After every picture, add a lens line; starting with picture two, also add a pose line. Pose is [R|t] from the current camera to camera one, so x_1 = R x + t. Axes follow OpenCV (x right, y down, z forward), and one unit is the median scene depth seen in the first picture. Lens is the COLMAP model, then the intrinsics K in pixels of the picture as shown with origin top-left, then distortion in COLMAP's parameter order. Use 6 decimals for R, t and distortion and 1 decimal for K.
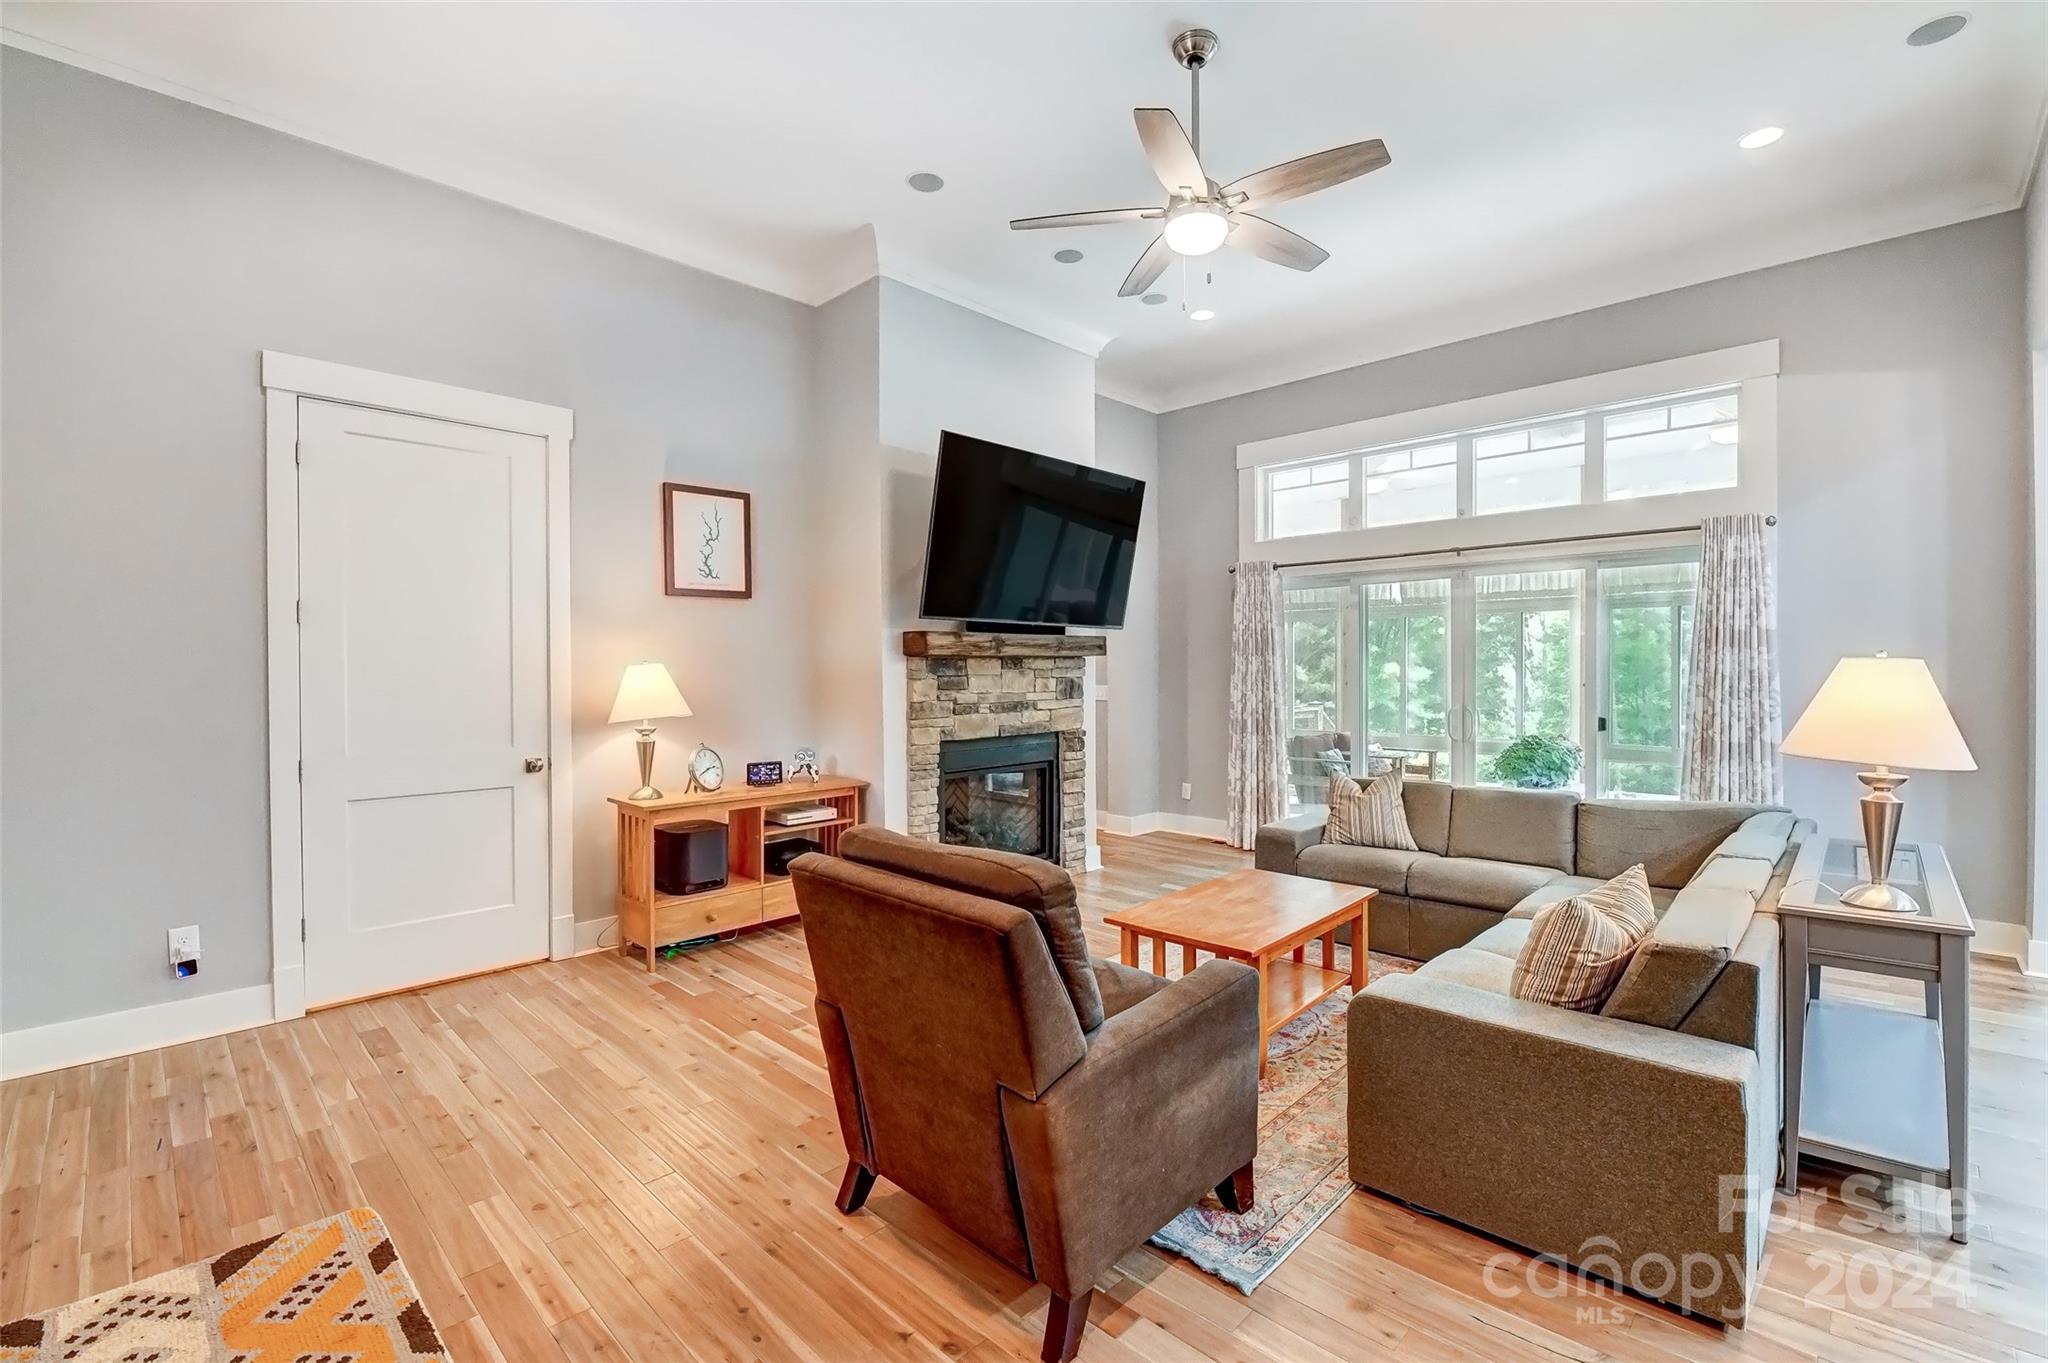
lens RADIAL K [[889.8, 0, 1024.5], [0, 889.8, 676.1], [0, 0, 1]] dist [-0.001363, -0.011004]
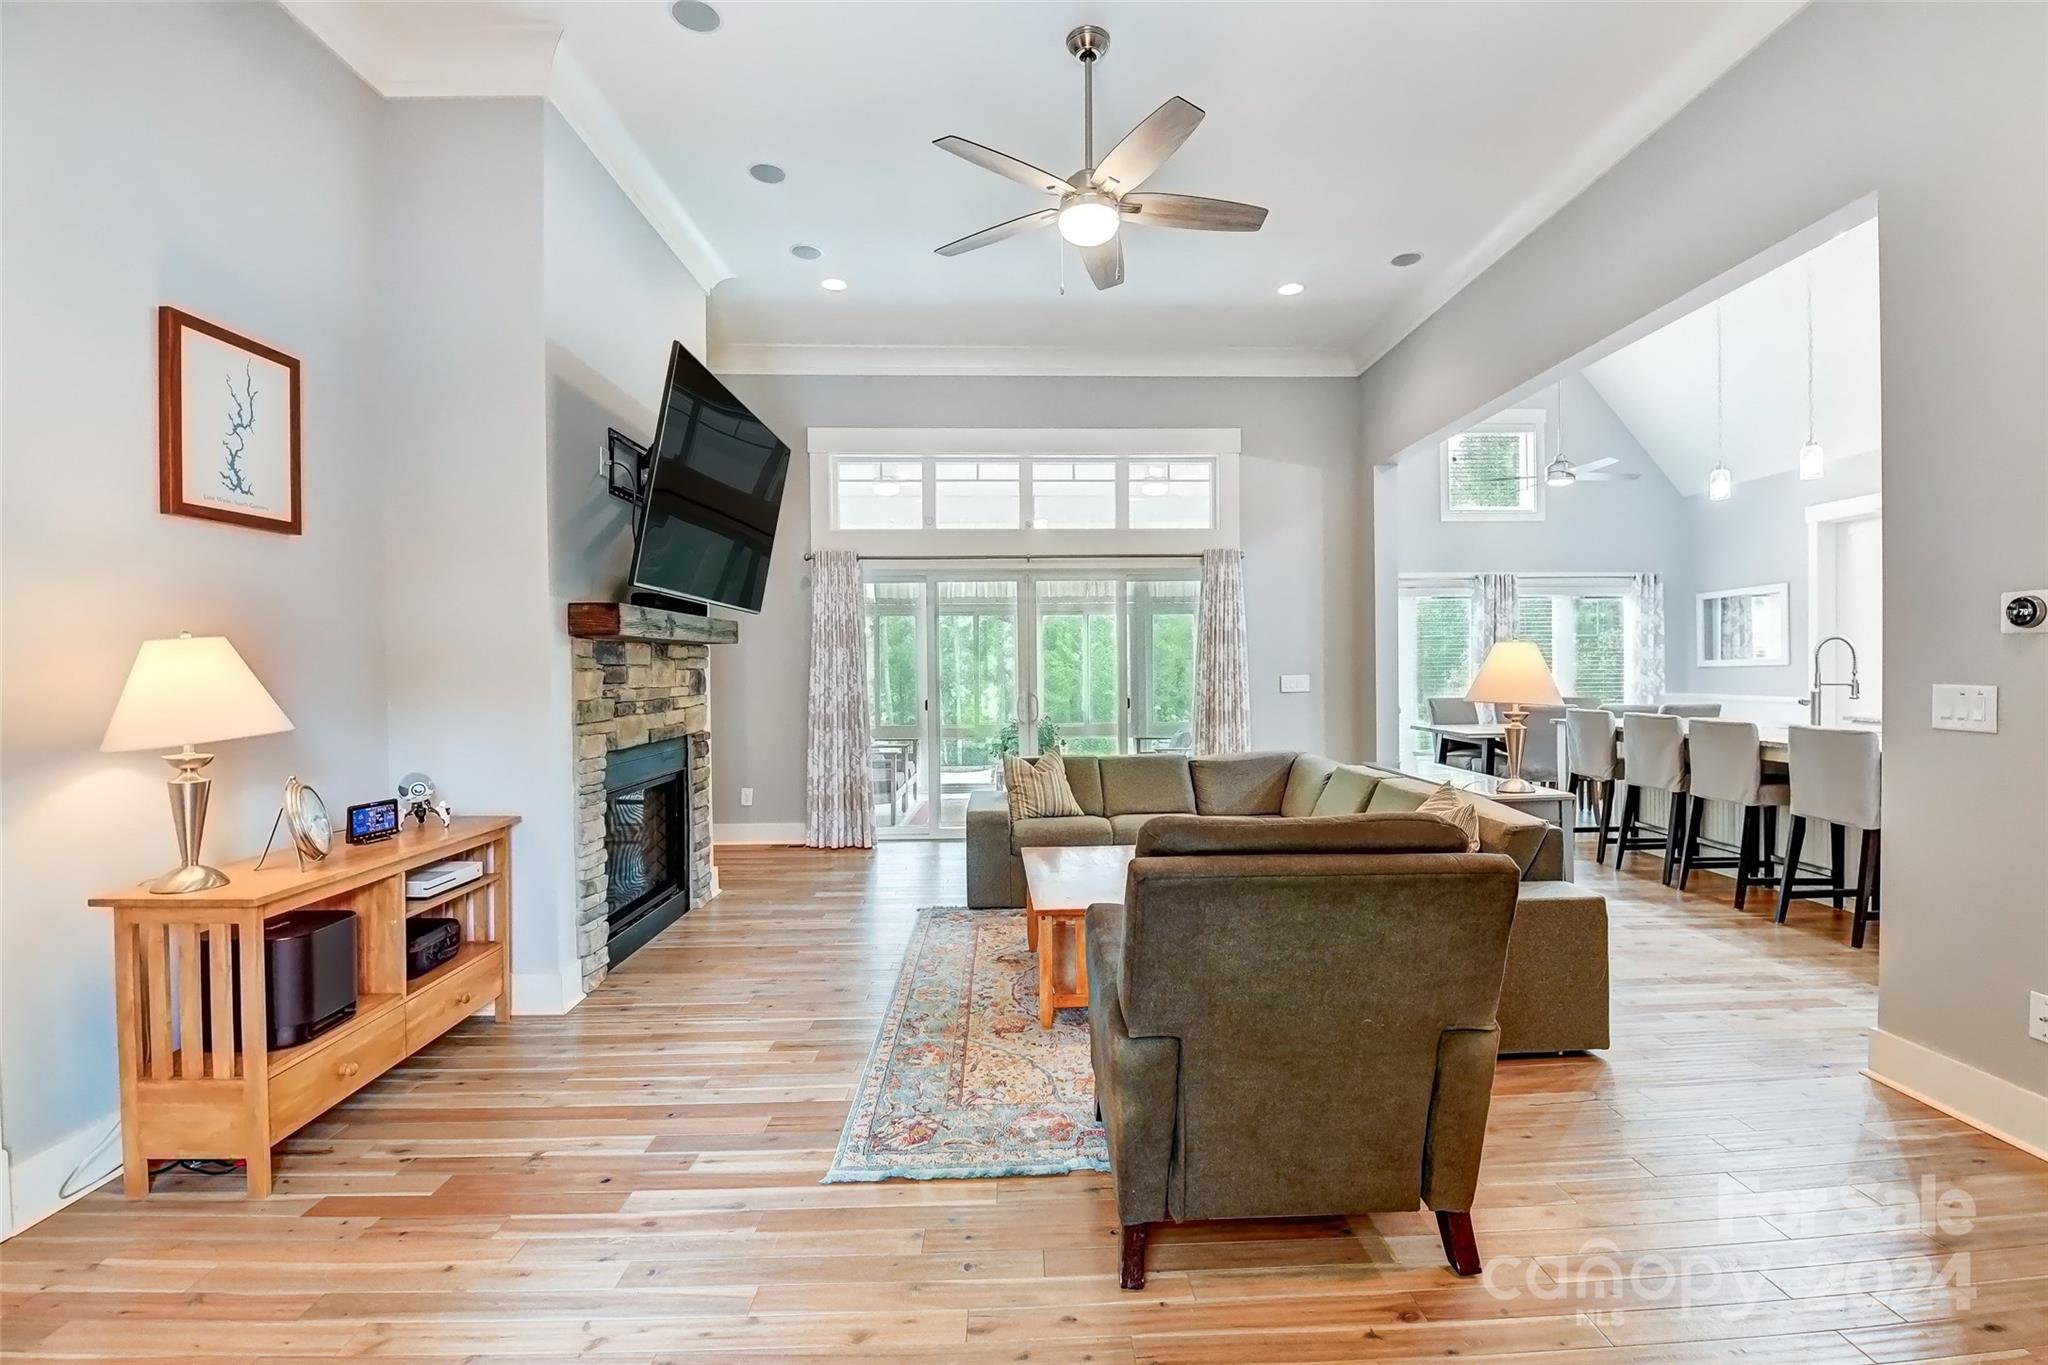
lens RADIAL K [[890.9, 0, 1047.4], [0, 890.9, 676.0], [0, 0, 1]] dist [-0.000946, -0.013890]
pose [[0.685732, -0.009535, 0.727792, -0.382707], [0.013166, 0.999913, 0.000695, 0.013593], [-0.727735, 0.009105, 0.685798, 0.218024]]
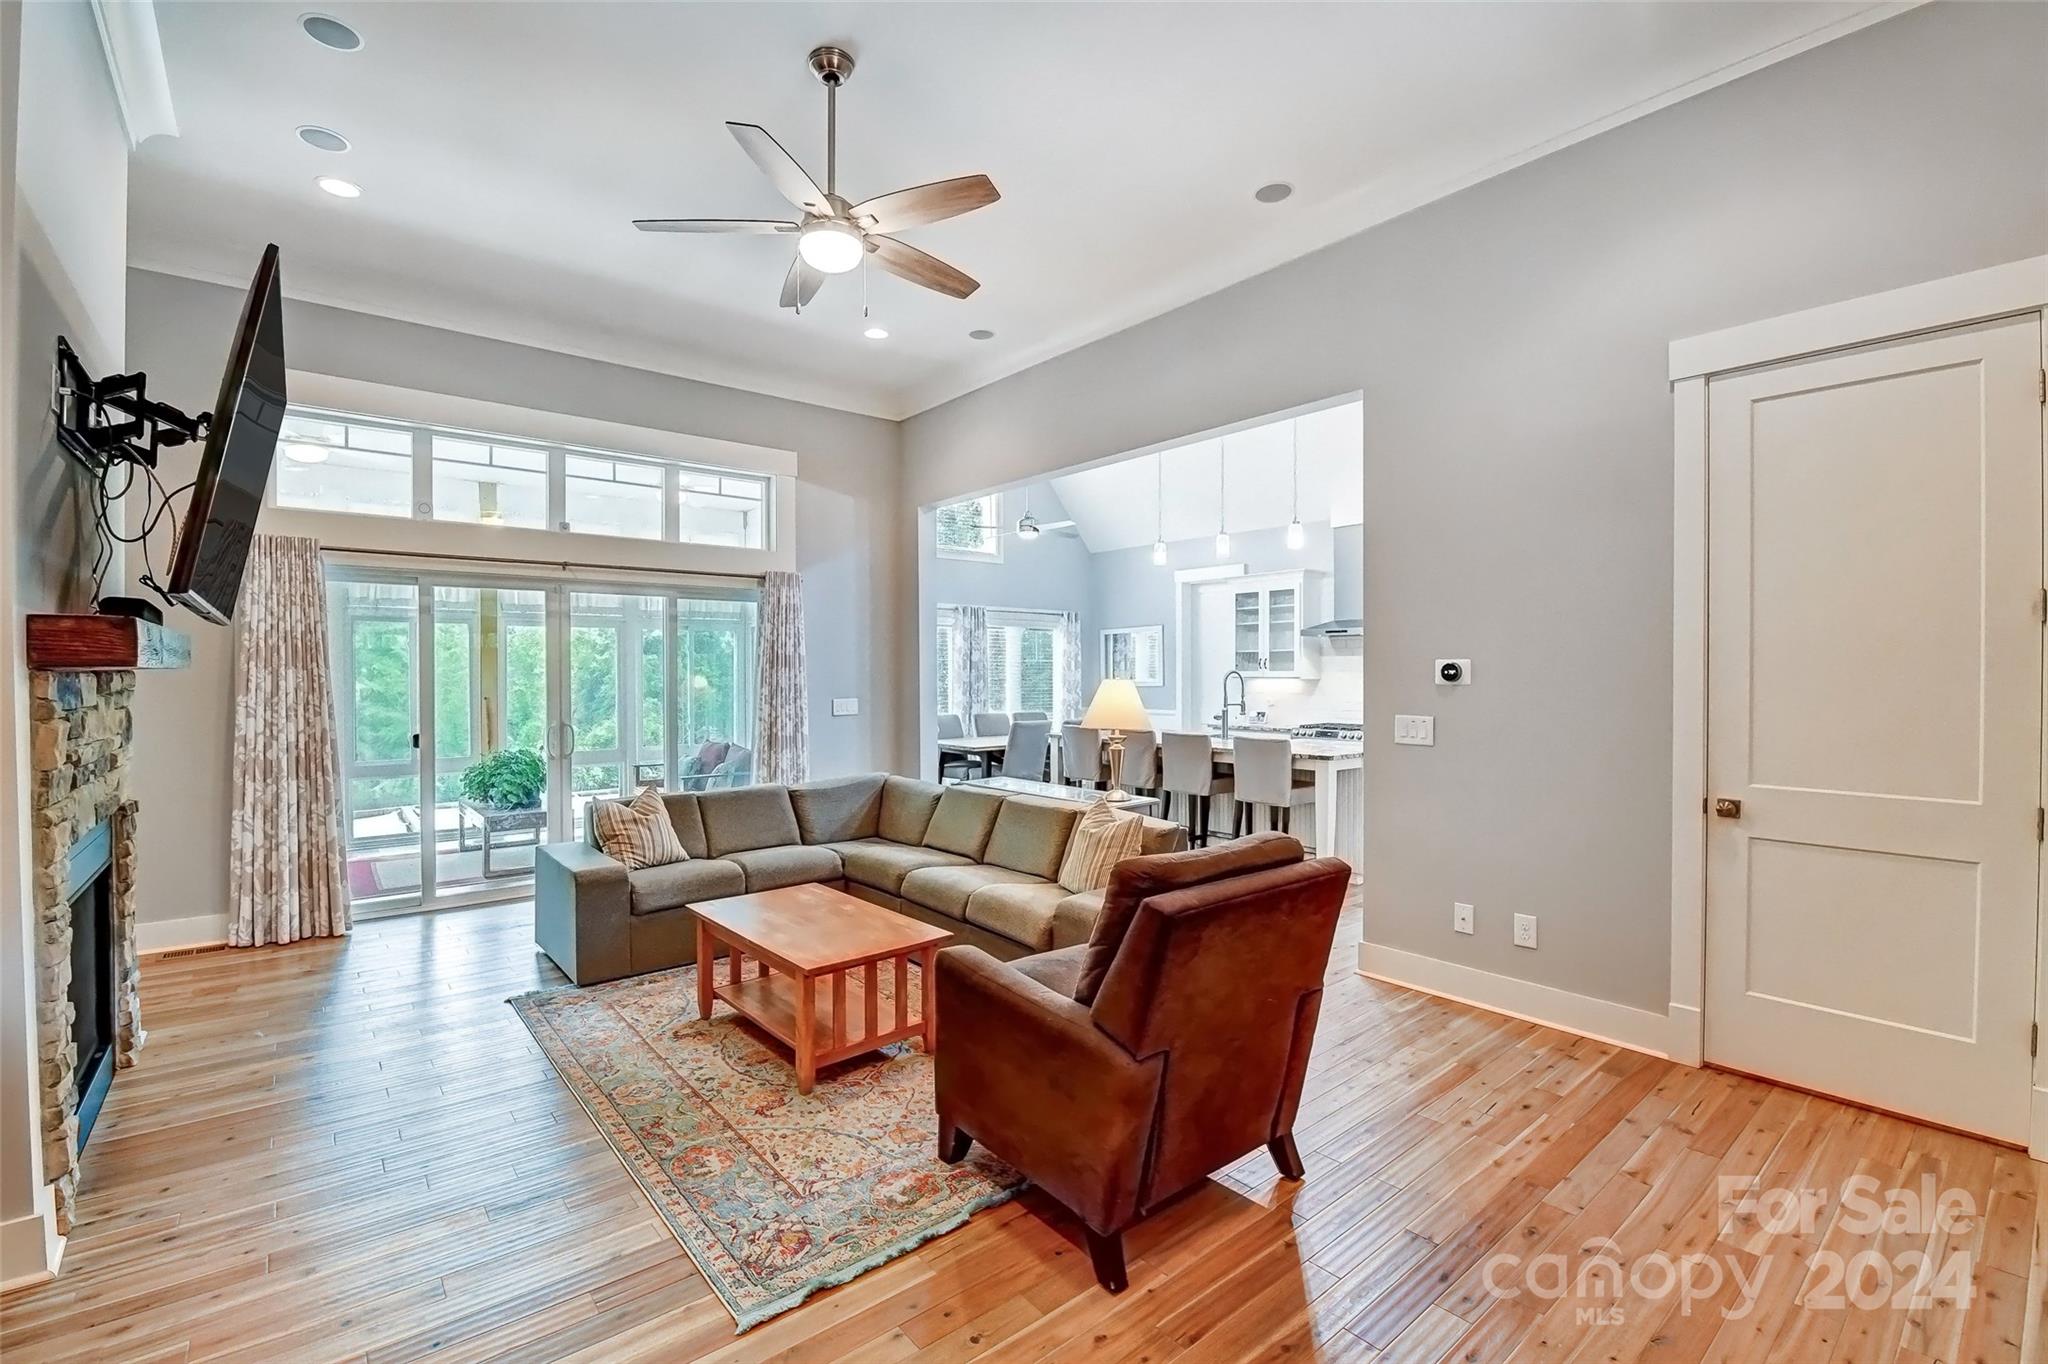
lens RADIAL K [[889.8, 0, 1024.5], [0, 889.8, 676.6], [0, 0, 1]] dist [-0.001363, -0.011004]
pose [[0.103076, -0.000605, 0.994673, -0.501208], [0.010276, 0.999947, -0.000456, -0.012739], [-0.994620, 0.010269, 0.103077, 0.445422]]
